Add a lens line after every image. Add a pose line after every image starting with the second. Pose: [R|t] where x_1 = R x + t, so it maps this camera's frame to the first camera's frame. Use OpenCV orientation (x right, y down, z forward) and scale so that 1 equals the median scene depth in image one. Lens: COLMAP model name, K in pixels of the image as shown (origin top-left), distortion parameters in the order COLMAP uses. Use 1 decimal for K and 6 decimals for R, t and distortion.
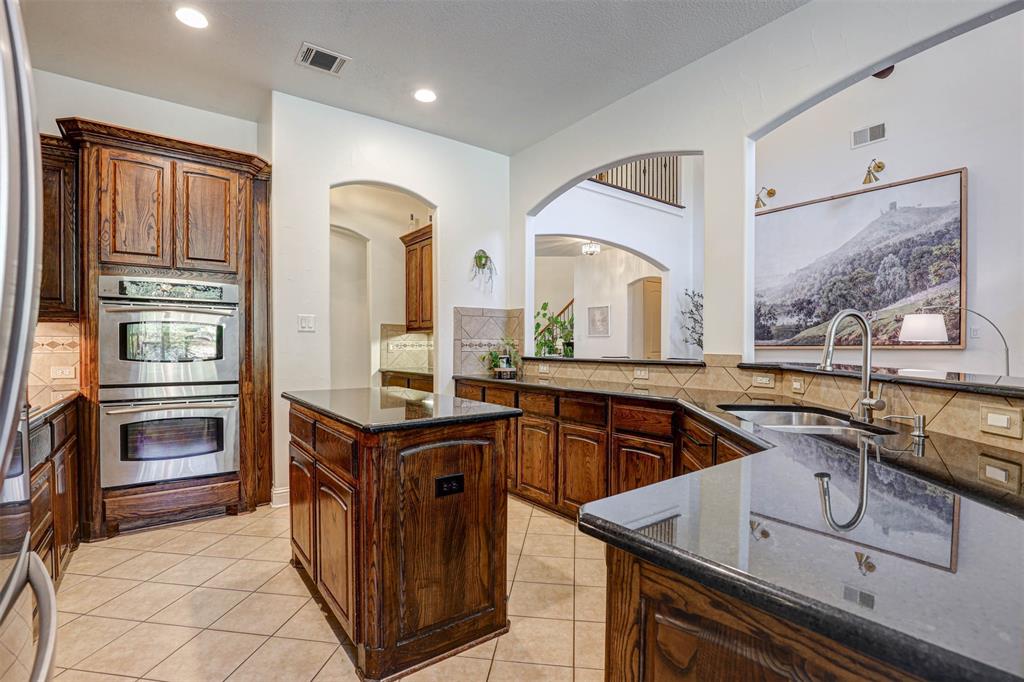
lens RADIAL K [[470.7, 0, 513.5], [0, 470.7, 353.5], [0, 0, 1]] dist [-0.039237, 0.007145]
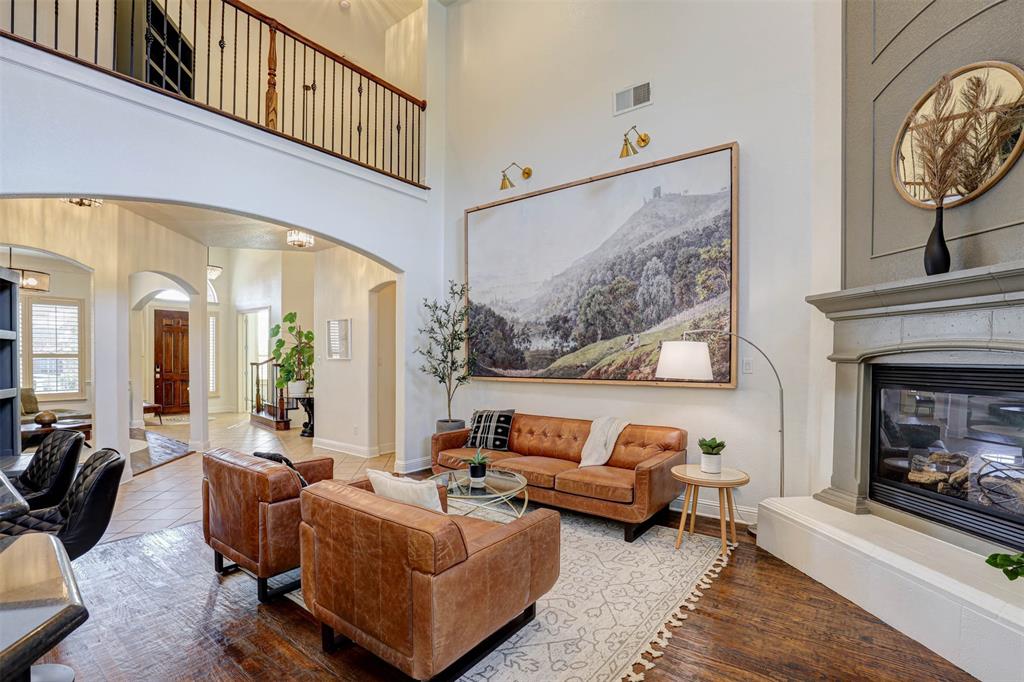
lens RADIAL K [[470.7, 0, 514.4], [0, 470.7, 366.9], [0, 0, 1]] dist [-0.039237, 0.007145]
pose [[0.960324, -0.001897, 0.278881, 0.508249], [0.001284, 0.999996, 0.002381, -0.055132], [-0.278885, -0.001928, 0.960323, 0.437521]]
